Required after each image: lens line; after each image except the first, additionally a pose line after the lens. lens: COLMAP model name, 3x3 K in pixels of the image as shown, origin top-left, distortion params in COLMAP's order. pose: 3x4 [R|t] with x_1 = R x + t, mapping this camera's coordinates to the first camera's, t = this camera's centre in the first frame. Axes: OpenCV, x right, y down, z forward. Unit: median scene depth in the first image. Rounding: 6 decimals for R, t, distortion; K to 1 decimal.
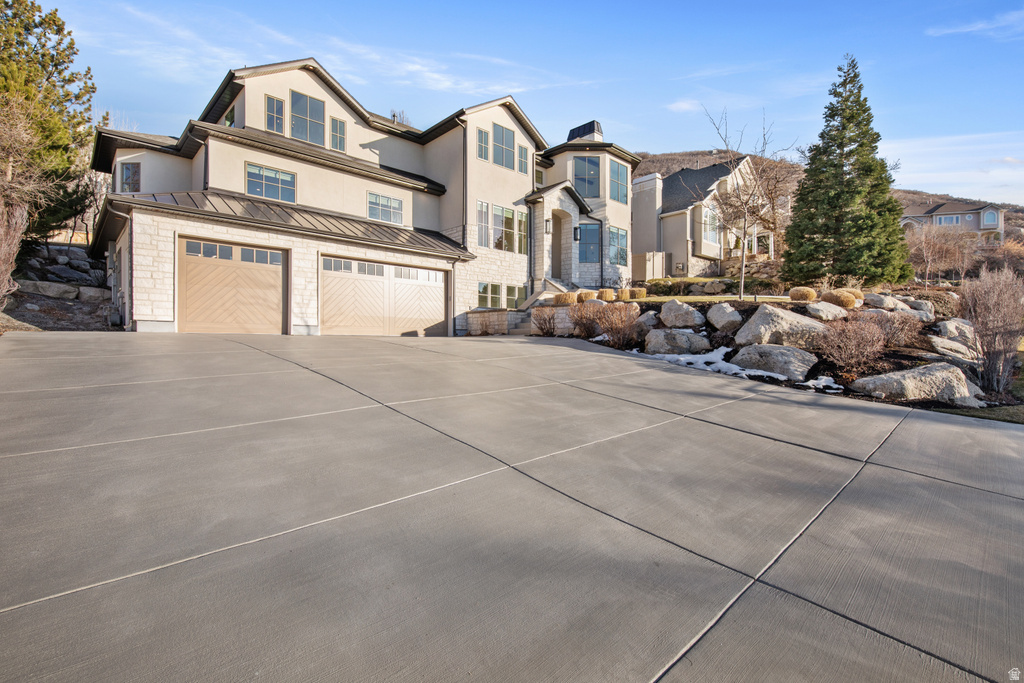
lens RADIAL K [[470.0, 0, 513.7], [0, 470.0, 342.7], [0, 0, 1]] dist [-0.001590, -0.001909]
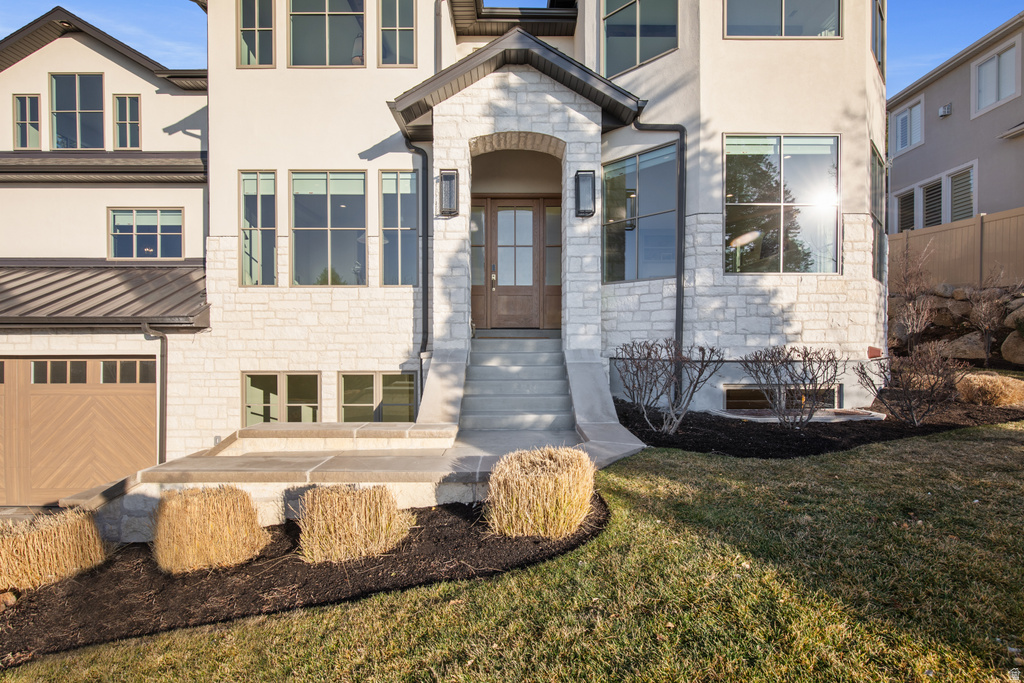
lens RADIAL K [[470.0, 0, 509.3], [0, 470.0, 344.4], [0, 0, 1]] dist [-0.001590, -0.001909]
pose [[0.723360, 0.003299, -0.690463, 0.360975], [0.002993, 0.999964, 0.007912, -0.154585], [0.690465, -0.007790, 0.723324, 0.848490]]
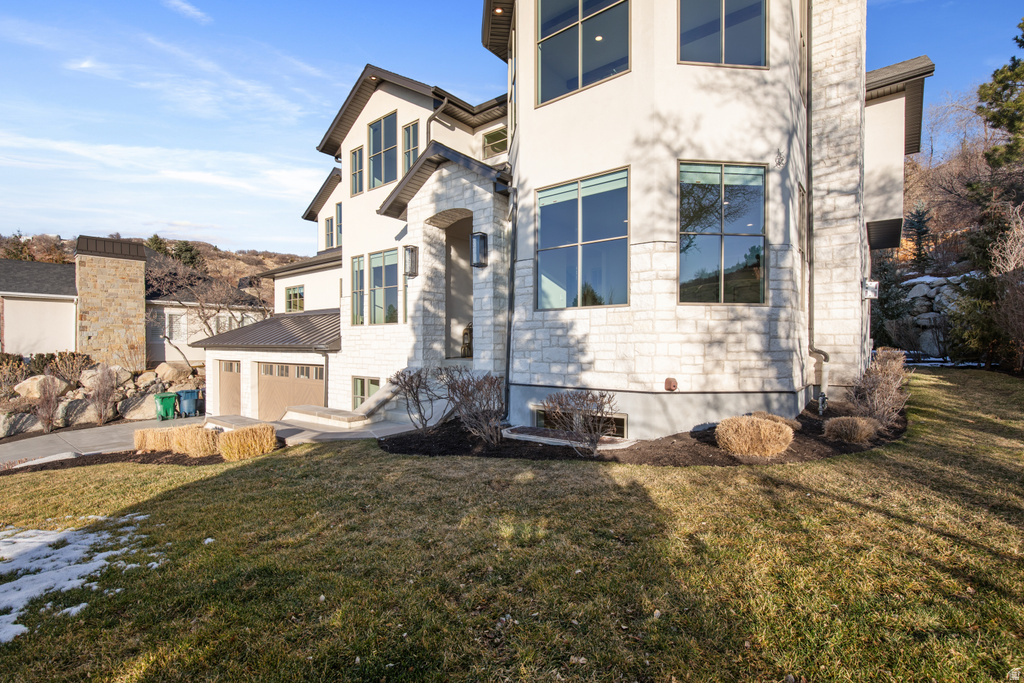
lens RADIAL K [[470.0, 0, 509.9], [0, 470.0, 349.5], [0, 0, 1]] dist [-0.001590, -0.001909]
pose [[0.121119, 0.005450, -0.992623, 0.616336], [-0.000833, 0.999985, 0.005388, -0.170642], [0.992638, 0.000174, 0.121121, 1.120803]]
